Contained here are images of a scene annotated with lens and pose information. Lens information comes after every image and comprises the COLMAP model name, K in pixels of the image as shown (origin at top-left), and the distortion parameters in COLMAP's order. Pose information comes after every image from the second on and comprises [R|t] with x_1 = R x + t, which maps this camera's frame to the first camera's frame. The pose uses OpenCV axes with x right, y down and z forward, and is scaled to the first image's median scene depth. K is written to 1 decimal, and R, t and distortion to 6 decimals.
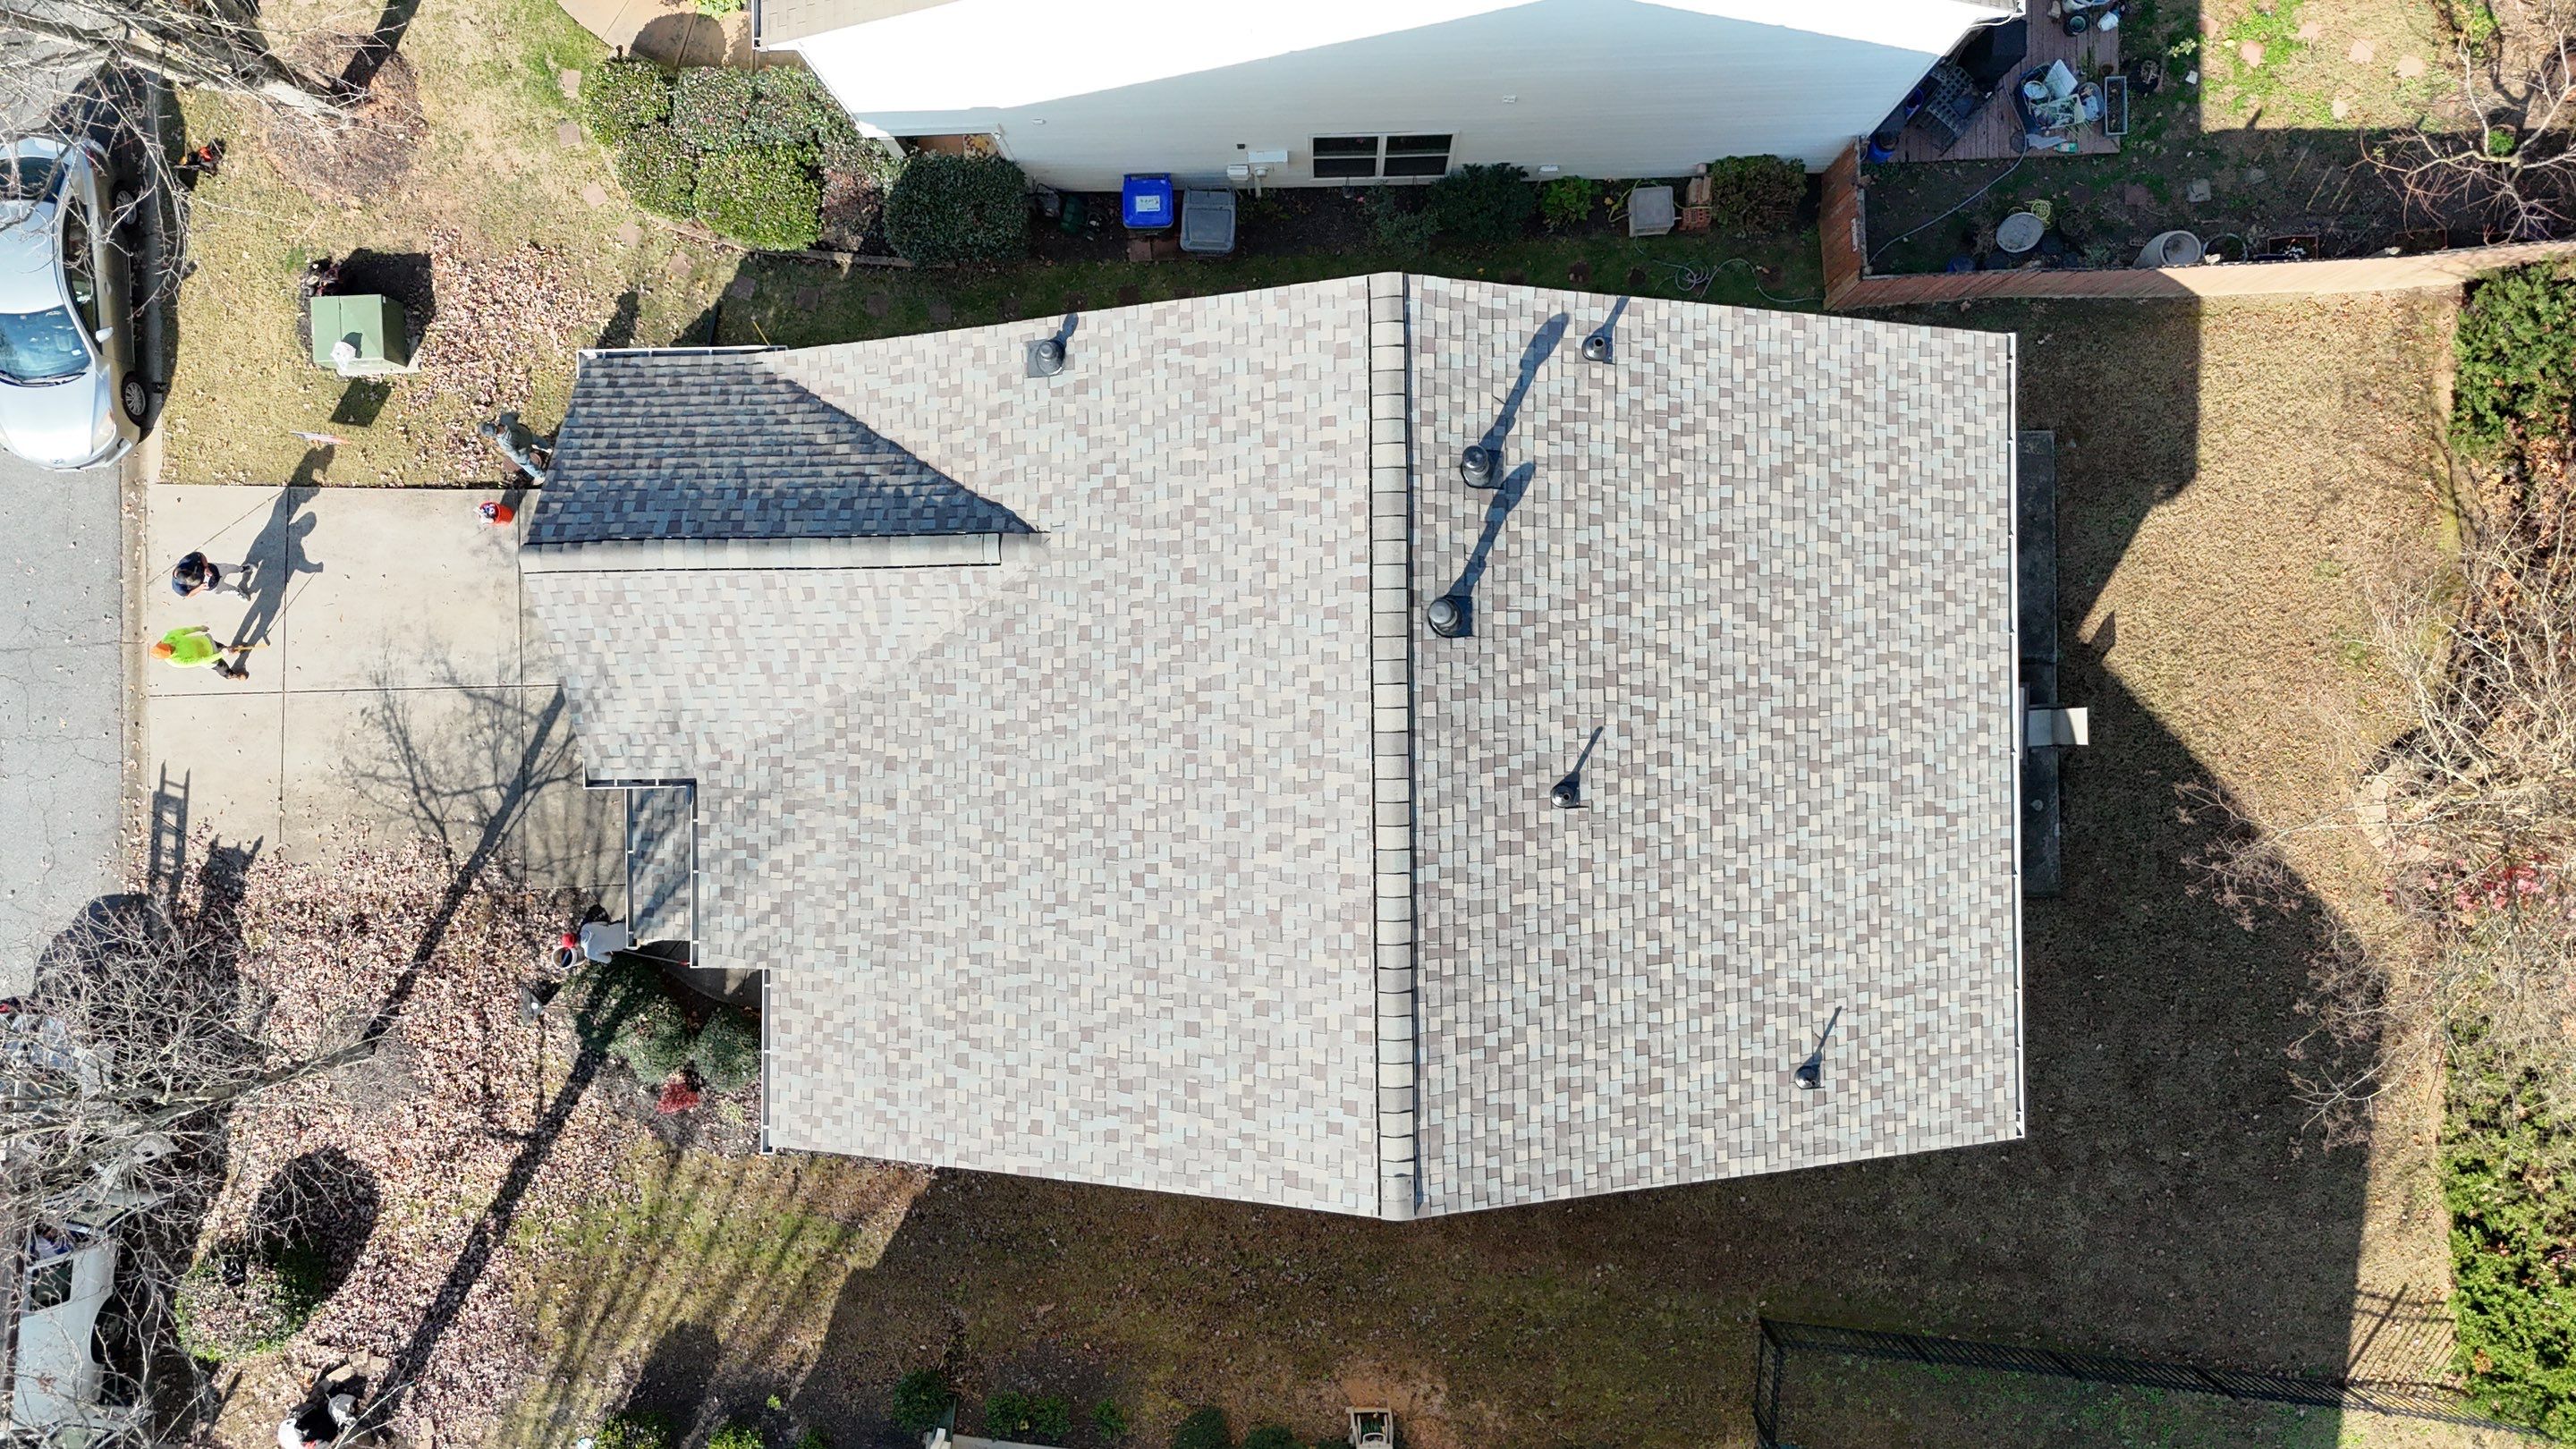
lens RADIAL K [[1896.7, 0, 1290.5], [0, 1896.7, 766.6], [0, 0, 1]] dist [0.049337, -0.058137]
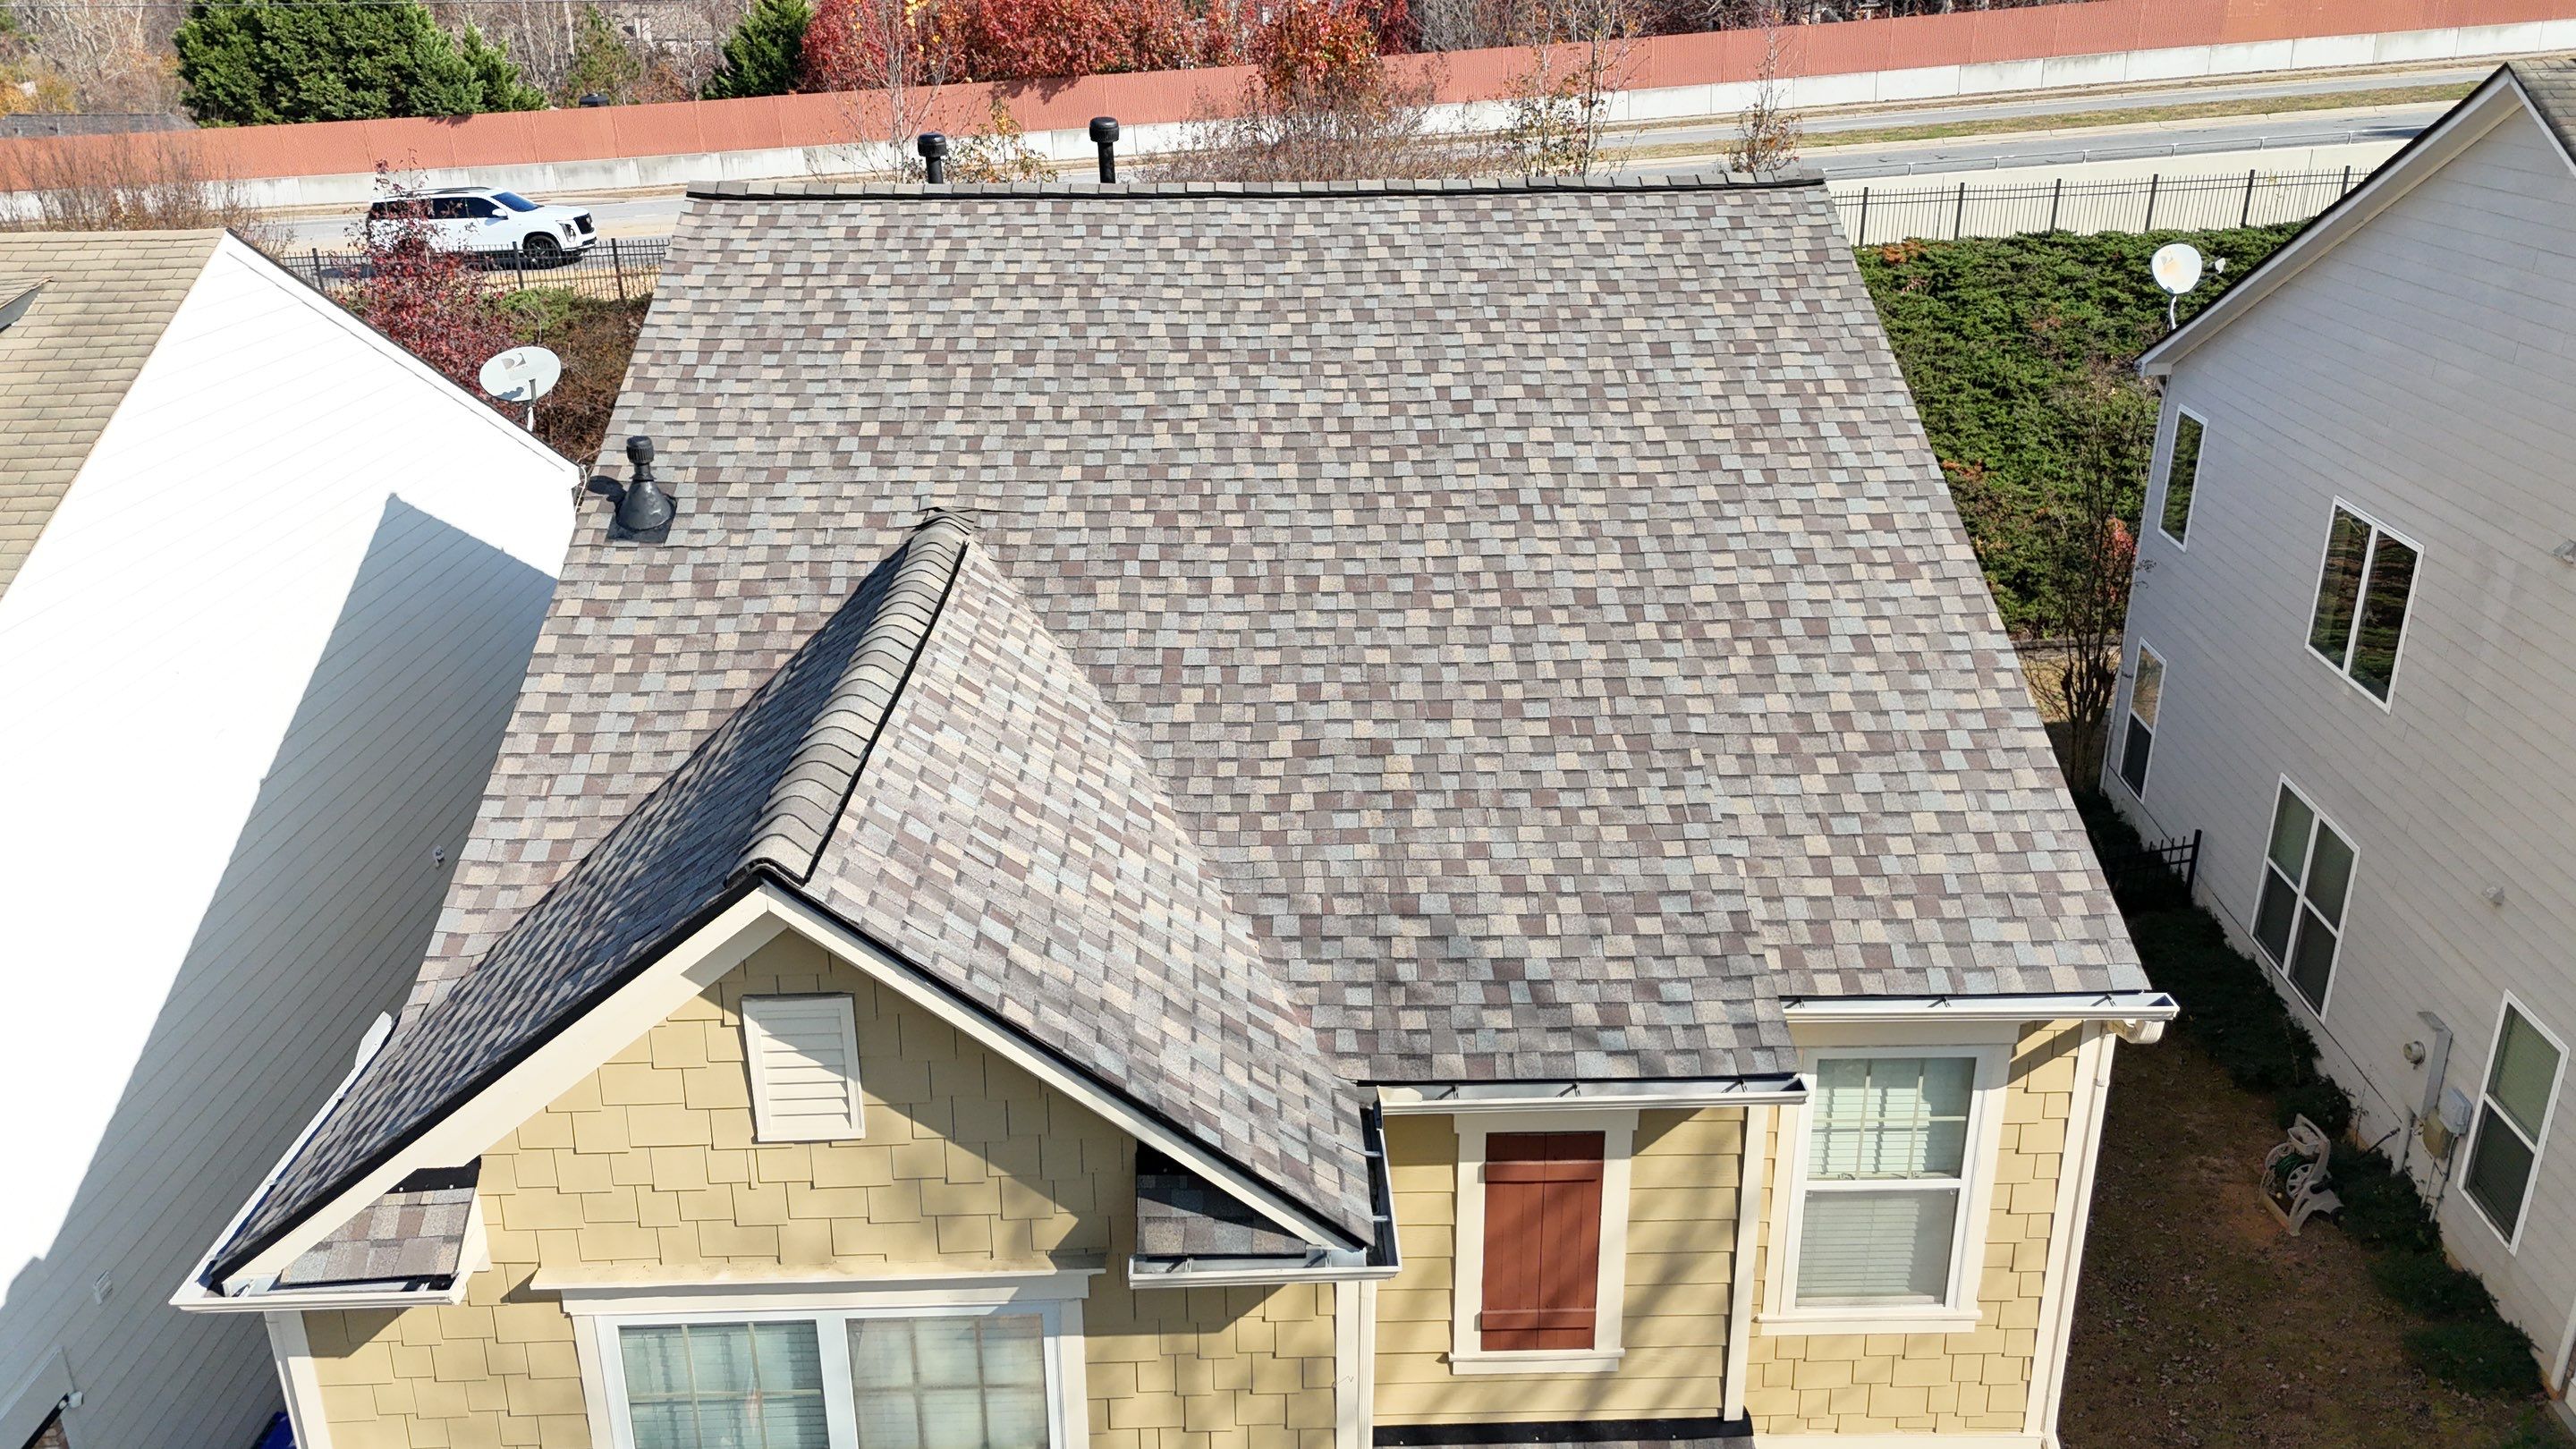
lens RADIAL K [[1896.7, 0, 1290.5], [0, 1896.7, 766.6], [0, 0, 1]] dist [0.049337, -0.058137]
pose [[-0.025485, -0.353771, 0.934985, -0.745836], [0.999617, -0.019149, 0.020002, -0.017719], [0.010828, 0.935136, 0.354124, 0.858336]]
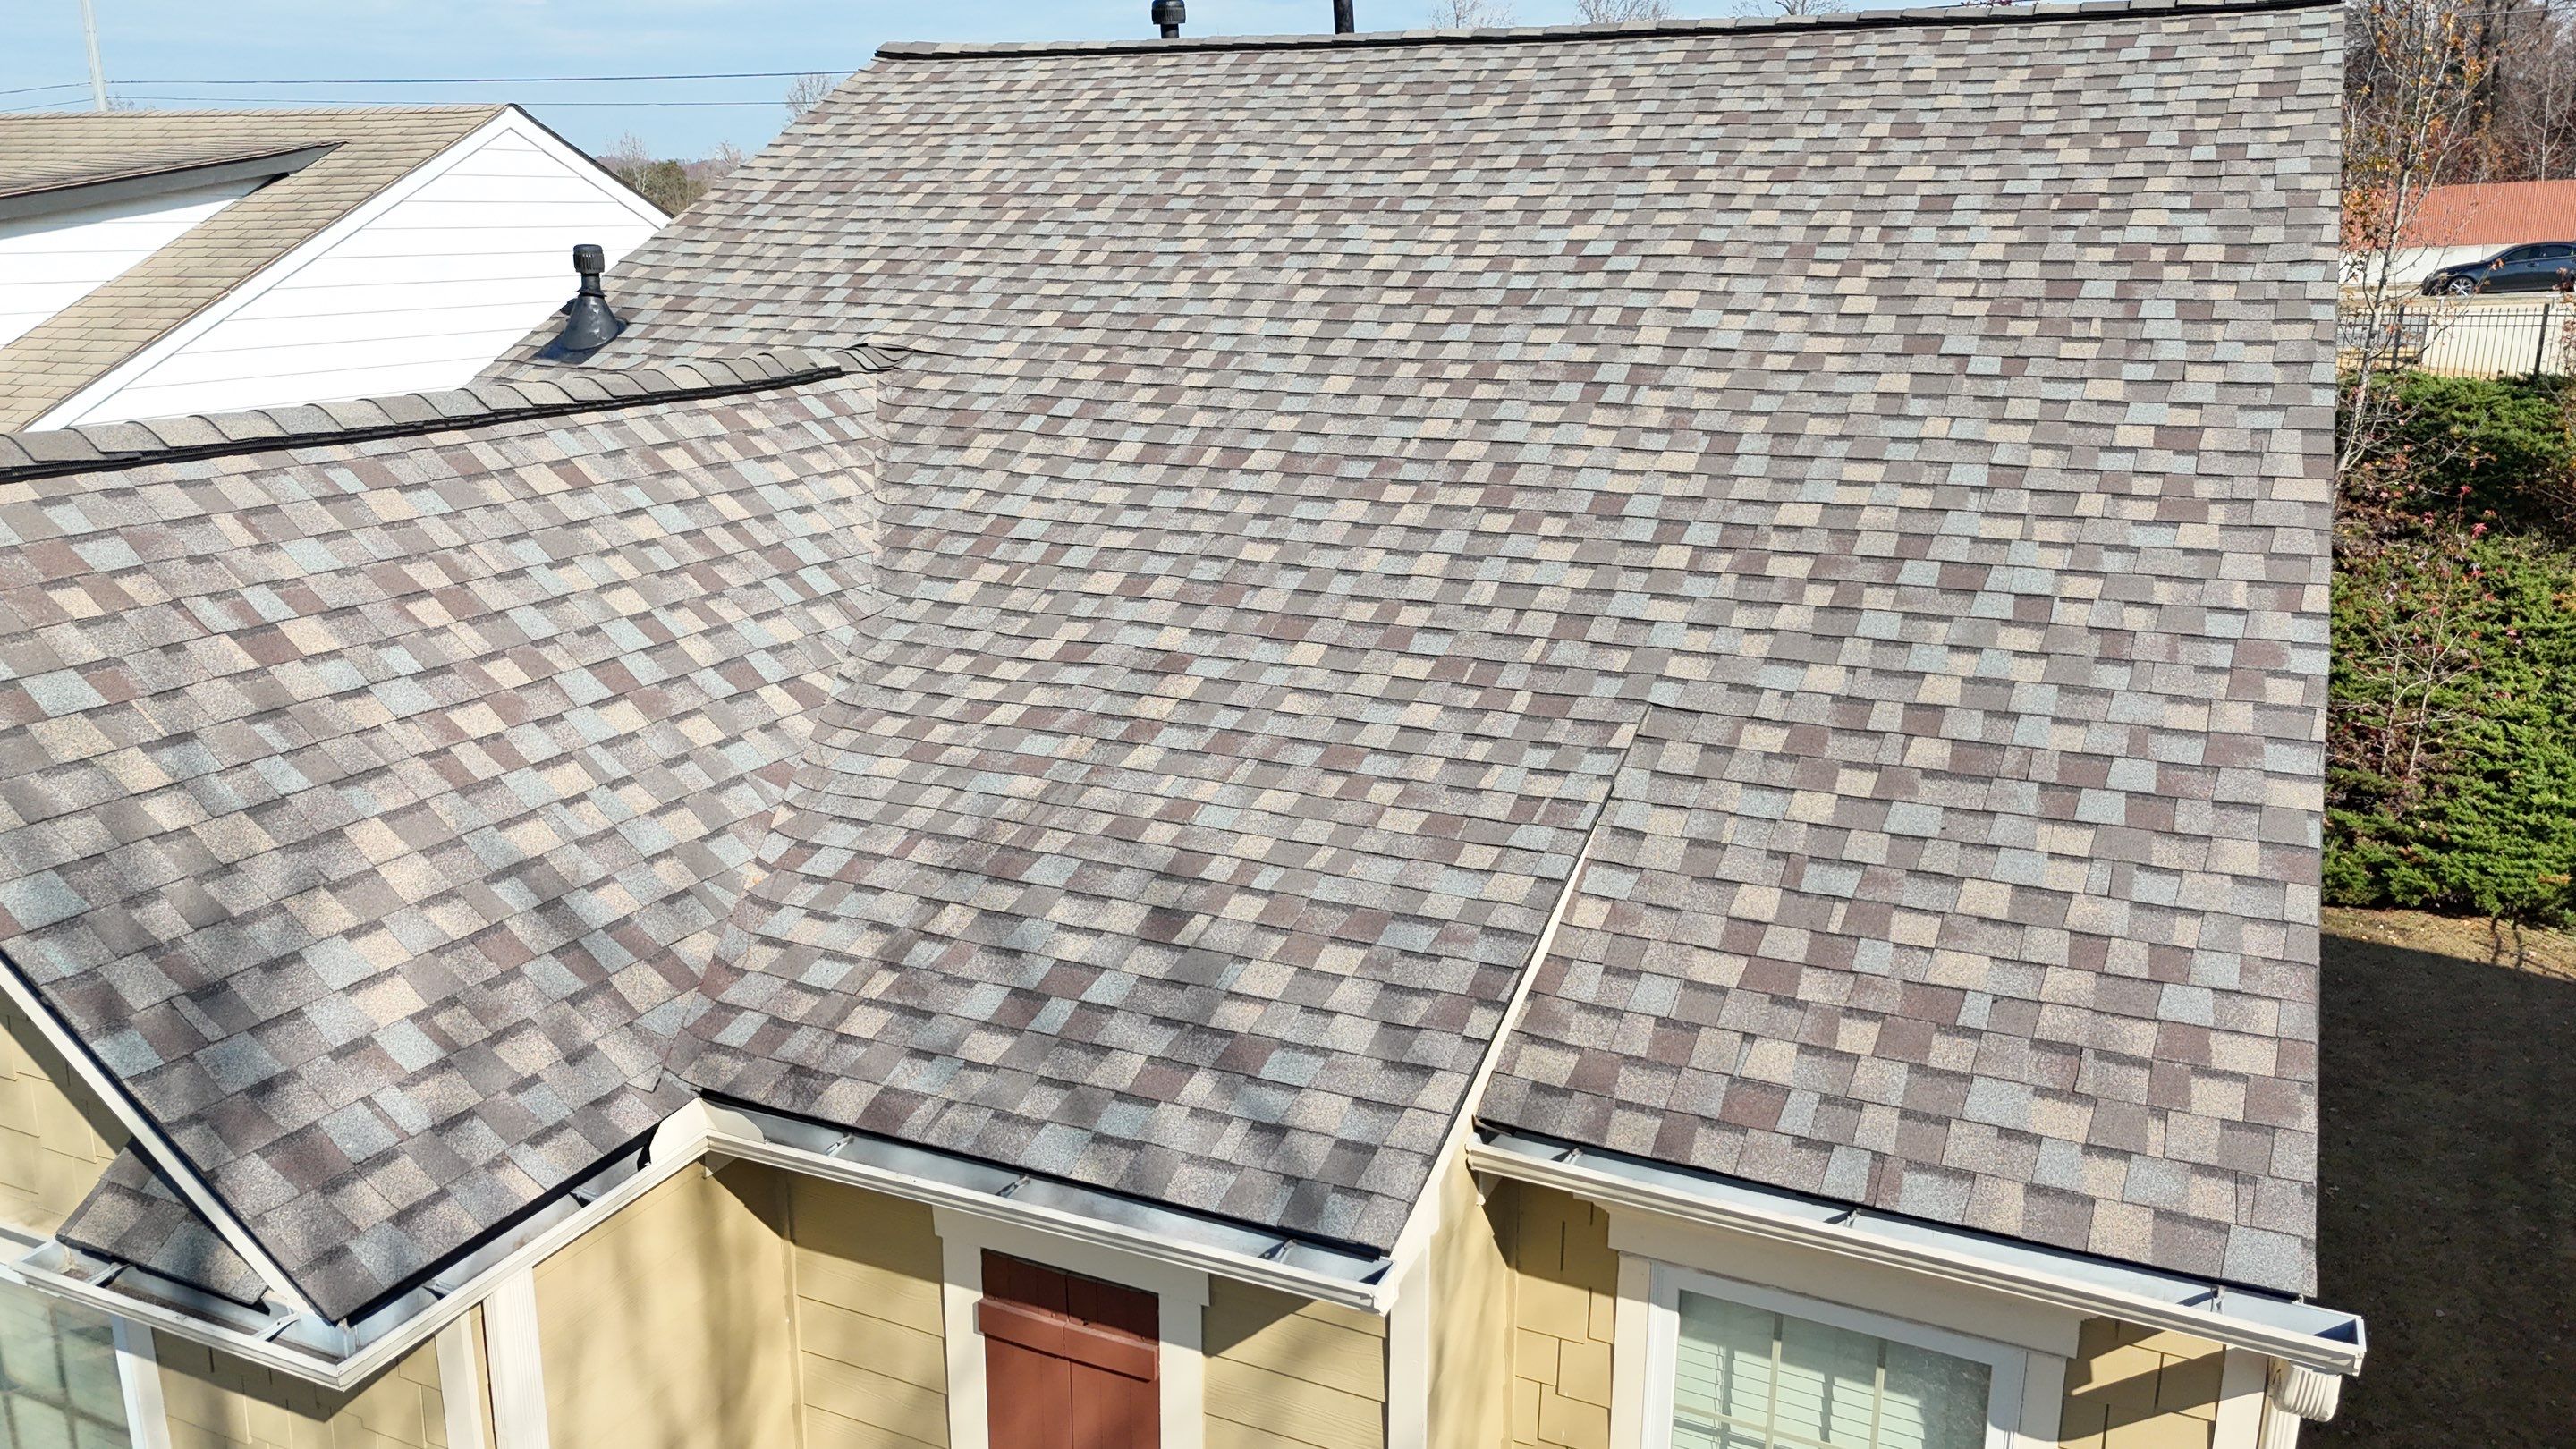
lens RADIAL K [[1896.7, 0, 1290.5], [0, 1896.7, 766.6], [0, 0, 1]] dist [0.049337, -0.058137]
pose [[0.419832, -0.237536, 0.875967, -0.539655], [0.907561, 0.119009, -0.402703, 0.192204], [-0.008592, 0.964061, 0.265543, 0.972705]]
